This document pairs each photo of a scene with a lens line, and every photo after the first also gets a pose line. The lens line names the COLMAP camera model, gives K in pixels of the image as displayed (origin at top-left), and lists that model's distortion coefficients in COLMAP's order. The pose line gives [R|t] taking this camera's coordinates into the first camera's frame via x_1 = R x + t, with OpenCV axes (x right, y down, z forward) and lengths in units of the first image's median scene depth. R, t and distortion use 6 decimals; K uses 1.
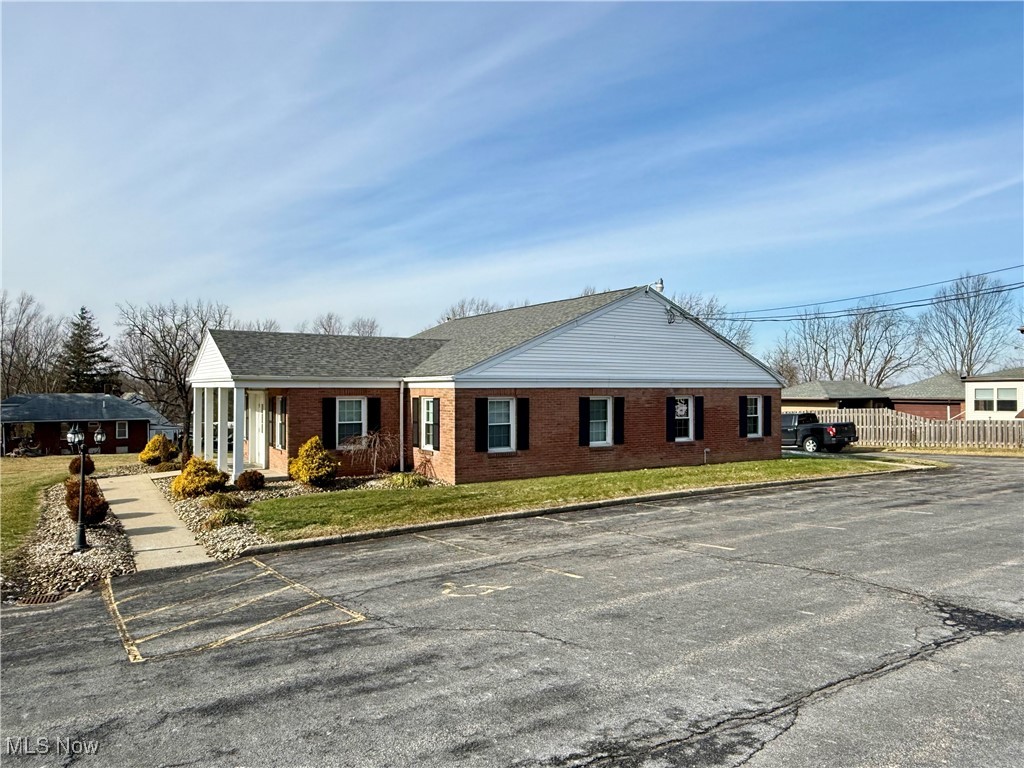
lens RADIAL K [[712.0, 0, 512.0], [0, 712.0, 384.0], [0, 0, 1]] dist [-0.001736, -0.002657]
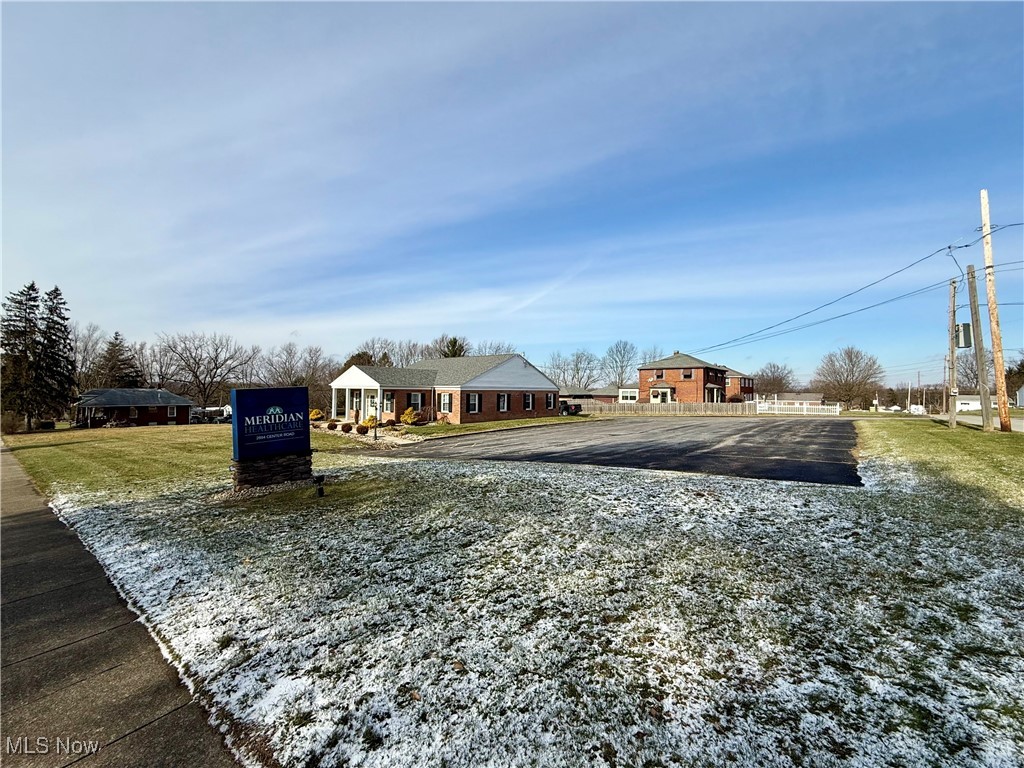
lens RADIAL K [[414.3, 0, 512.0], [0, 414.3, 384.0], [0, 0, 1]] dist [0.000530, 0.000191]
pose [[0.952040, 0.014728, 0.305619, -0.318392], [-0.013453, 0.999890, -0.006280, -0.009012], [-0.305678, 0.001868, 0.952133, -0.520155]]
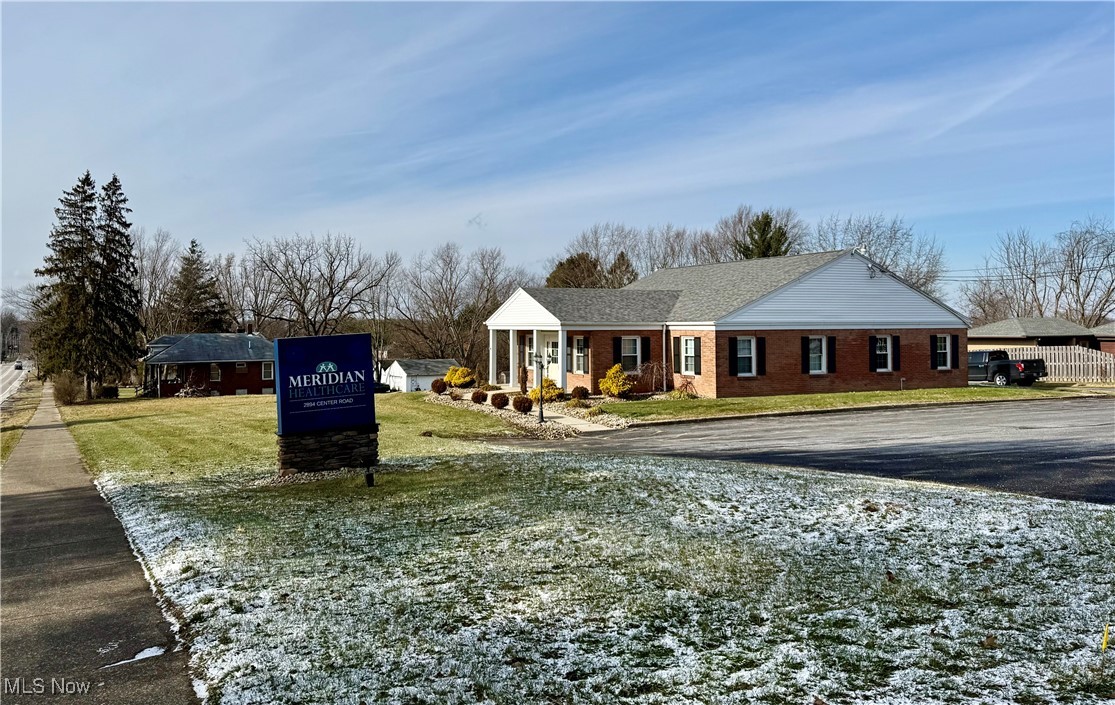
lens RADIAL K [[898.6, 0, 531.8], [0, 898.6, 320.0], [0, 0, 1]] dist [0.169292, -0.312696]
pose [[0.994732, -0.004968, -0.102391, -0.211548], [0.005140, 0.999986, 0.001419, -0.015588], [0.102382, -0.001938, 0.994743, -0.673546]]
